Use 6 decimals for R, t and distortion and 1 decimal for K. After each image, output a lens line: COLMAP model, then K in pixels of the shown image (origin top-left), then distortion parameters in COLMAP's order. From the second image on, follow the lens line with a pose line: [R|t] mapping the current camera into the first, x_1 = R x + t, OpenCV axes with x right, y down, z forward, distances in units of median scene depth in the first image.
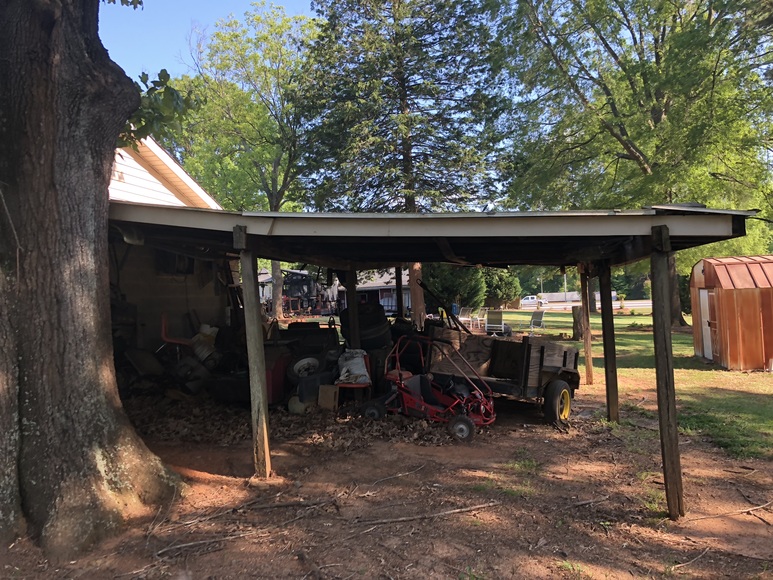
lens RADIAL K [[635.2, 0, 382.2], [0, 635.2, 286.4], [0, 0, 1]] dist [0.056563, -0.065852]
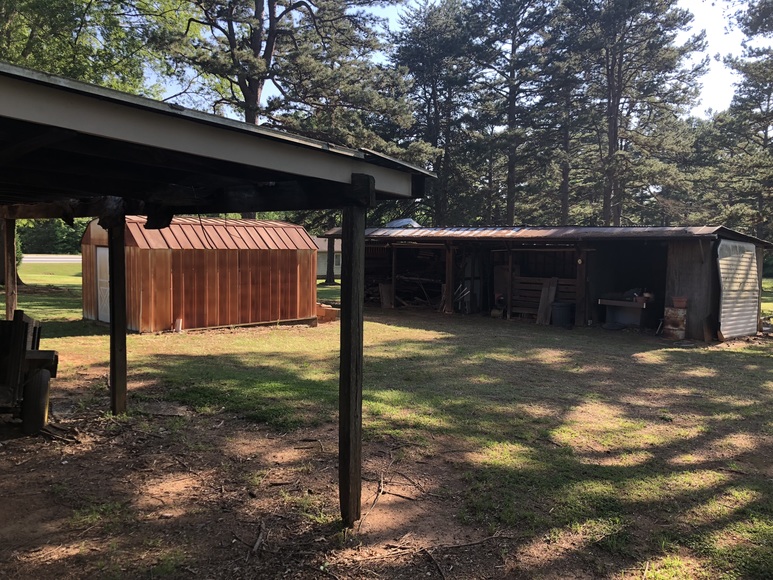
lens RADIAL K [[635.2, 0, 382.2], [0, 635.2, 286.4], [0, 0, 1]] dist [0.056563, -0.065852]
pose [[0.522386, -0.010830, 0.852641, -0.218690], [-0.046687, 0.998056, 0.041280, 0.011523], [-0.851430, -0.061371, 0.520865, 0.511344]]
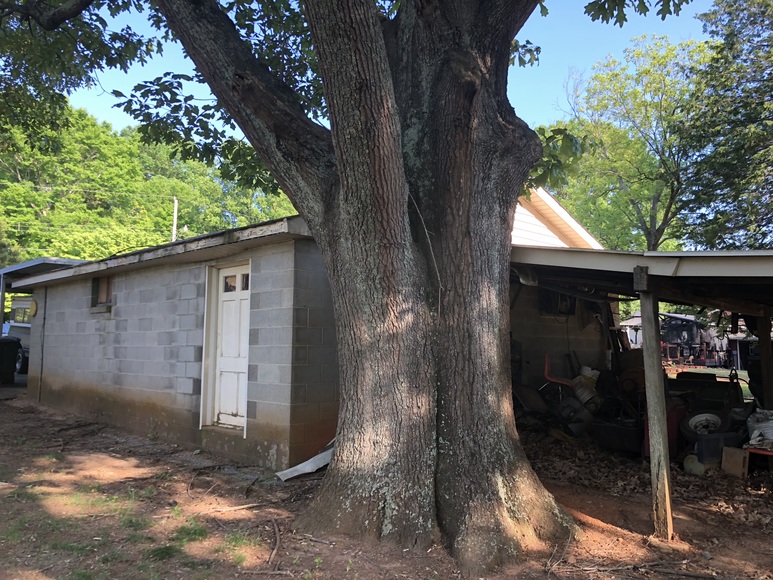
lens RADIAL K [[635.2, 0, 382.2], [0, 635.2, 286.4], [0, 0, 1]] dist [0.056563, -0.065852]
pose [[0.845802, 0.007865, -0.533439, -0.031178], [-0.042094, 0.997758, -0.052032, 0.001135], [0.531833, 0.066463, 0.844237, -0.017339]]
